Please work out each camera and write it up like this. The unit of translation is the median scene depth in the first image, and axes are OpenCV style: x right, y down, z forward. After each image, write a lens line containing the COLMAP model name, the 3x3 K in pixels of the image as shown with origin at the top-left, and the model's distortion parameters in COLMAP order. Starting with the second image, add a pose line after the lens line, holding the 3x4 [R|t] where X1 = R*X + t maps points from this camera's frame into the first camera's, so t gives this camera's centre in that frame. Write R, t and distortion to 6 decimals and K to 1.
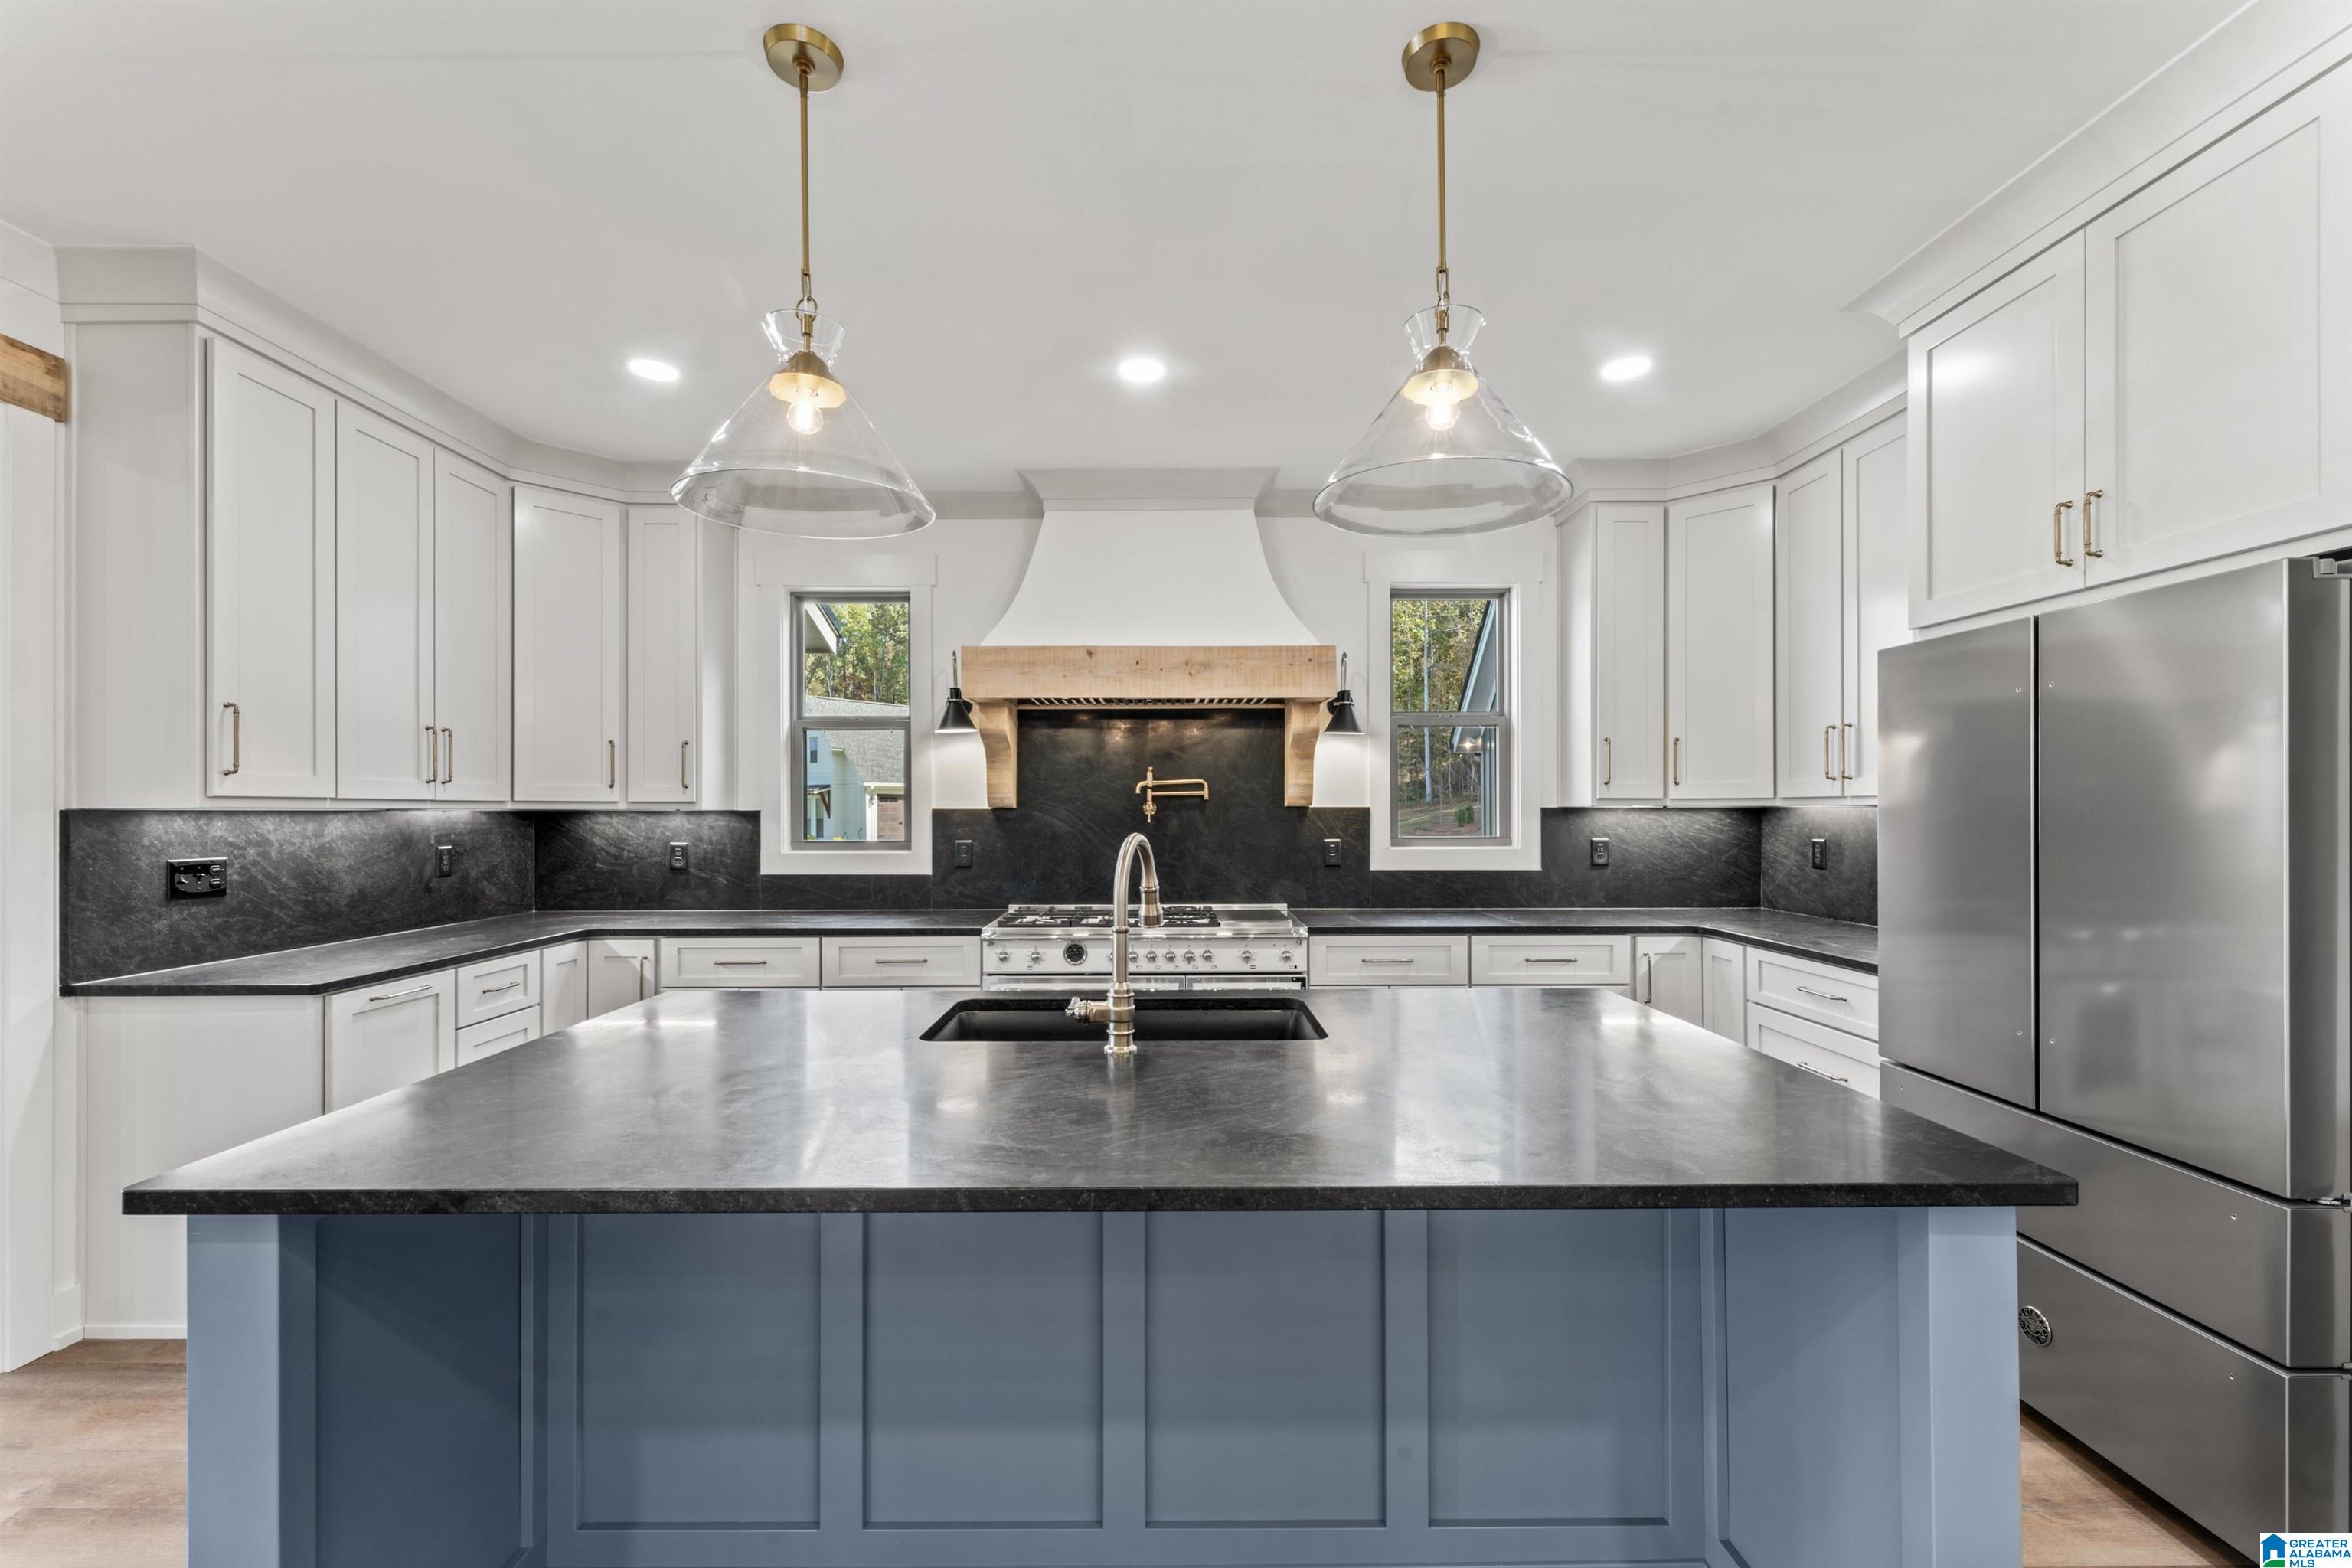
lens RADIAL K [[937.4, 0, 1173.1], [0, 937.4, 806.4], [0, 0, 1]] dist [0.001858, 0.000147]
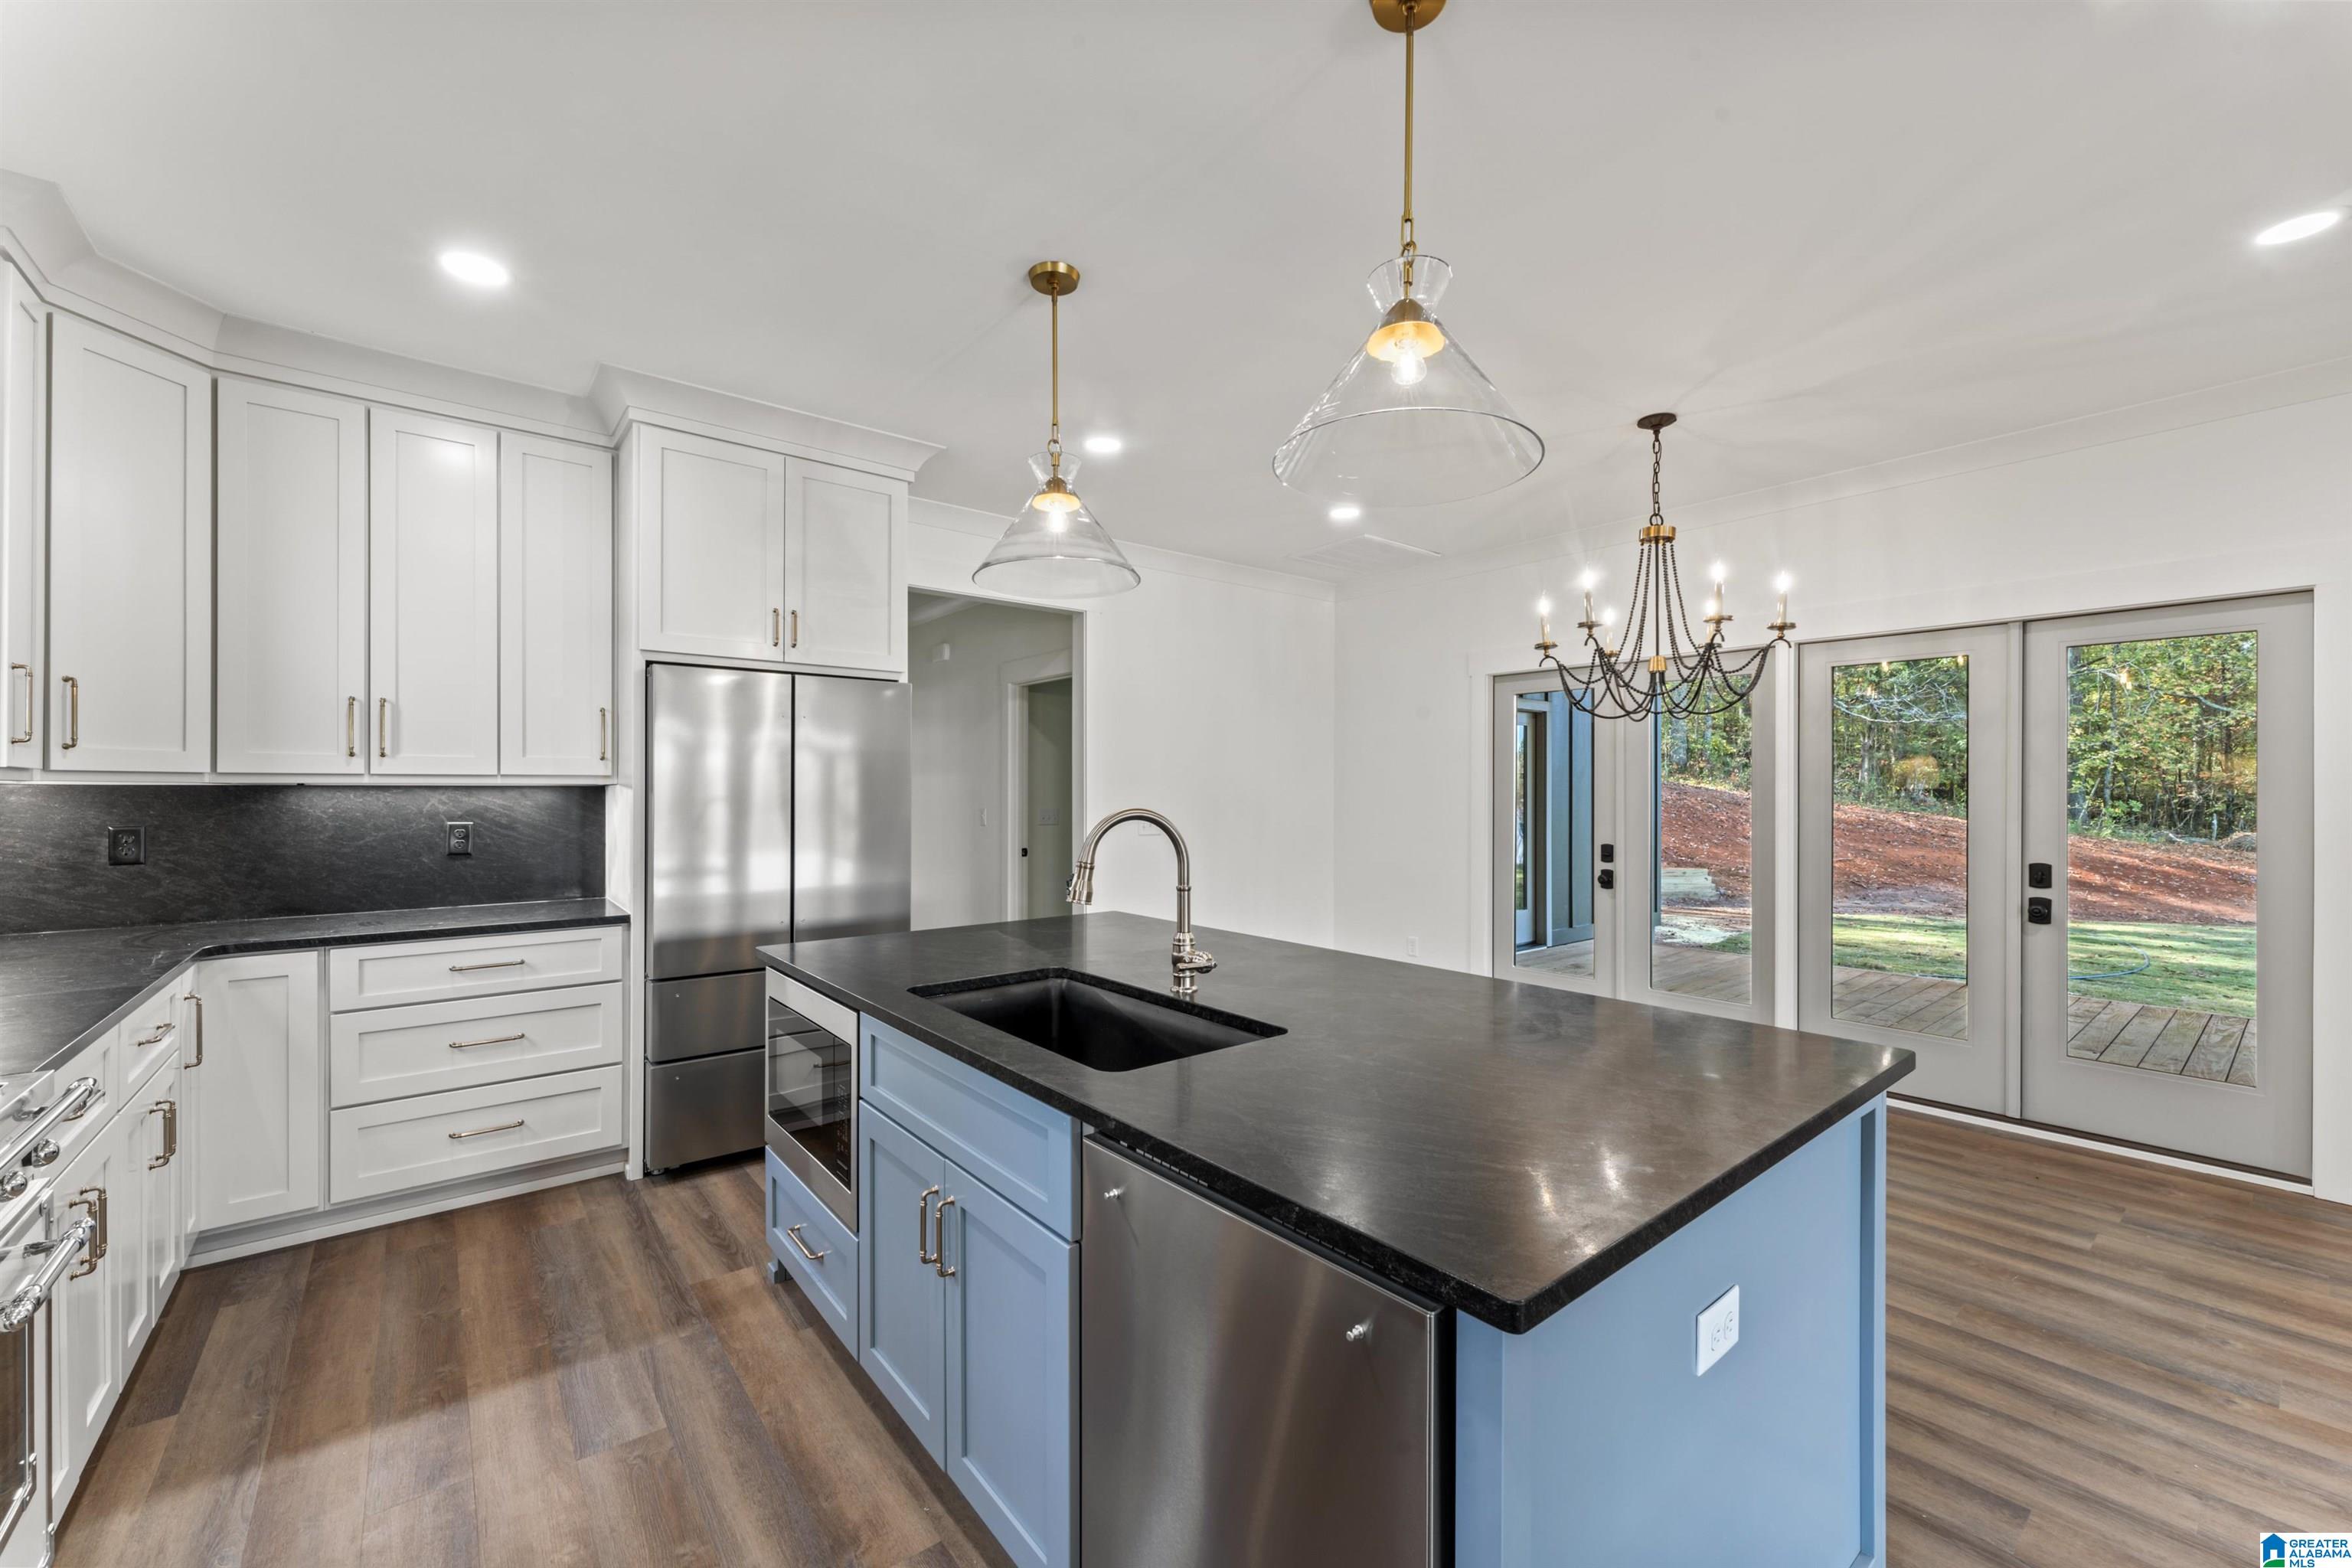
lens RADIAL K [[937.0, 0, 1173.2], [0, 937.0, 790.1], [0, 0, 1]] dist [0.001516, 0.000292]
pose [[-0.632639, 0.000260, 0.774447, -0.431519], [-0.003007, 0.999992, -0.002793, 0.005380], [-0.774441, -0.004096, -0.632633, 0.793540]]
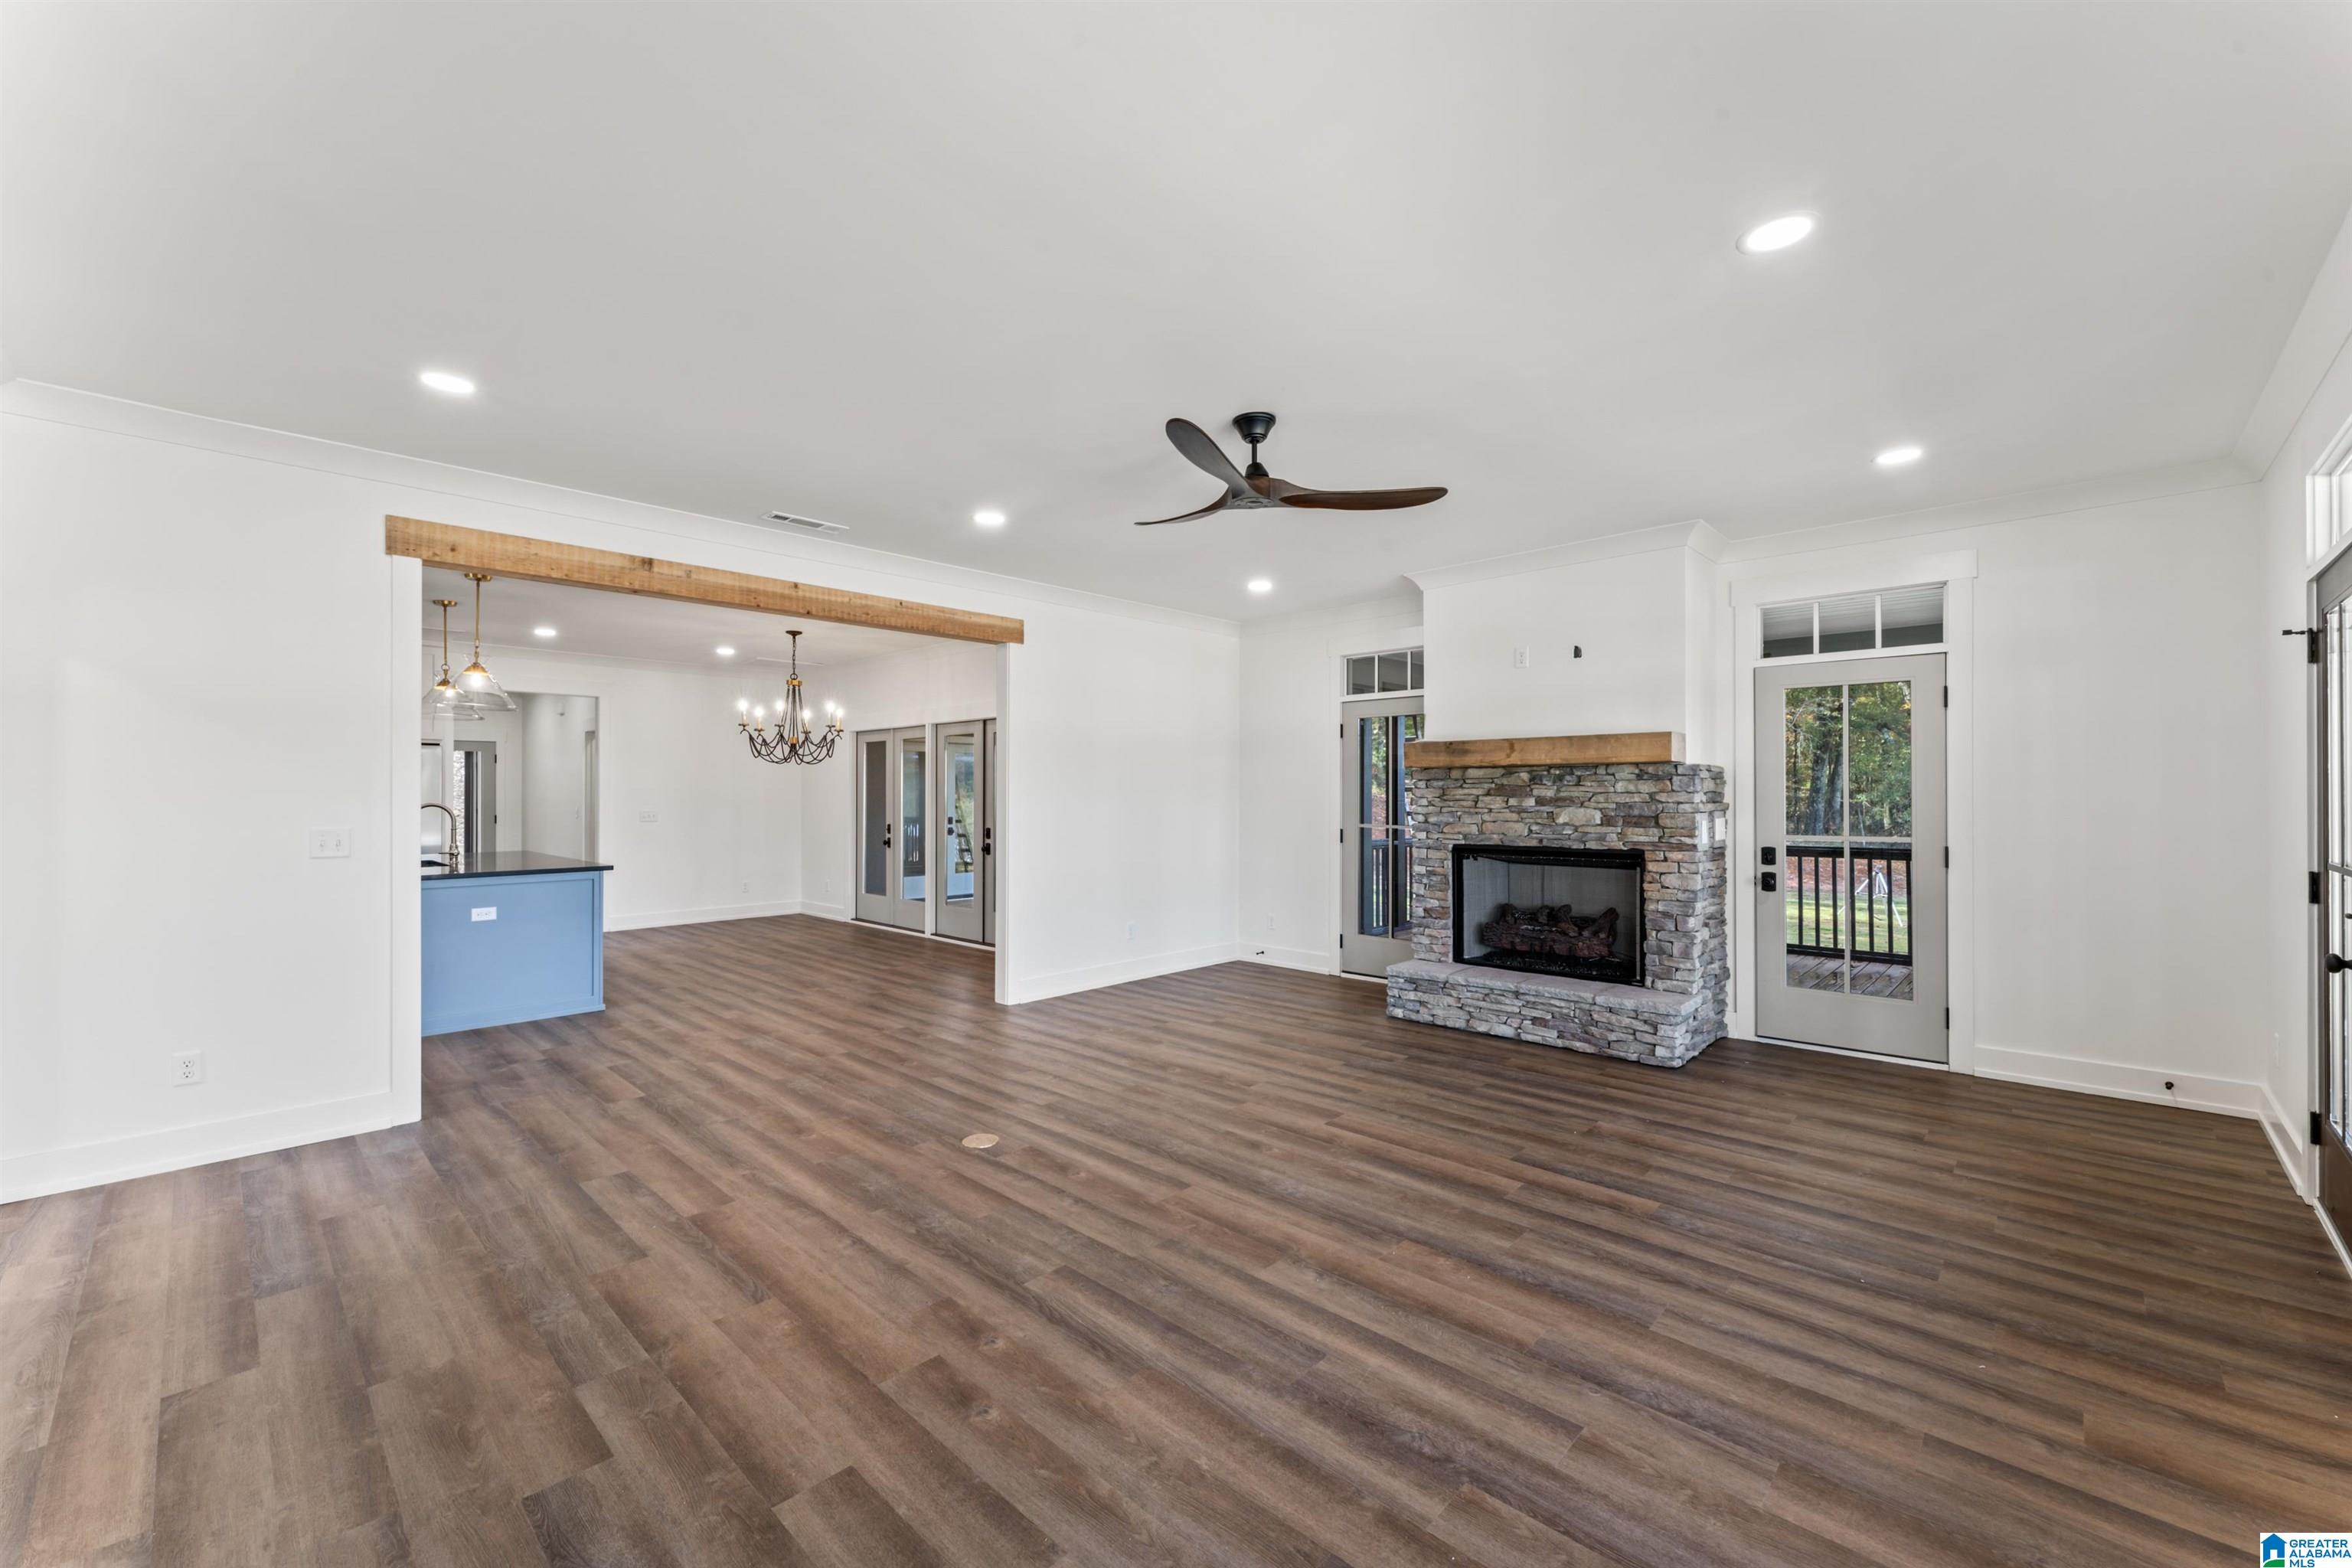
lens RADIAL K [[937.0, 0, 1173.2], [0, 937.0, 790.1], [0, 0, 1]] dist [0.001516, 0.000292]
pose [[-0.720394, 0.005232, 0.693545, -2.061688], [0.000093, 0.999972, -0.007446, 0.004313], [-0.693565, -0.005299, -0.720375, 0.766663]]
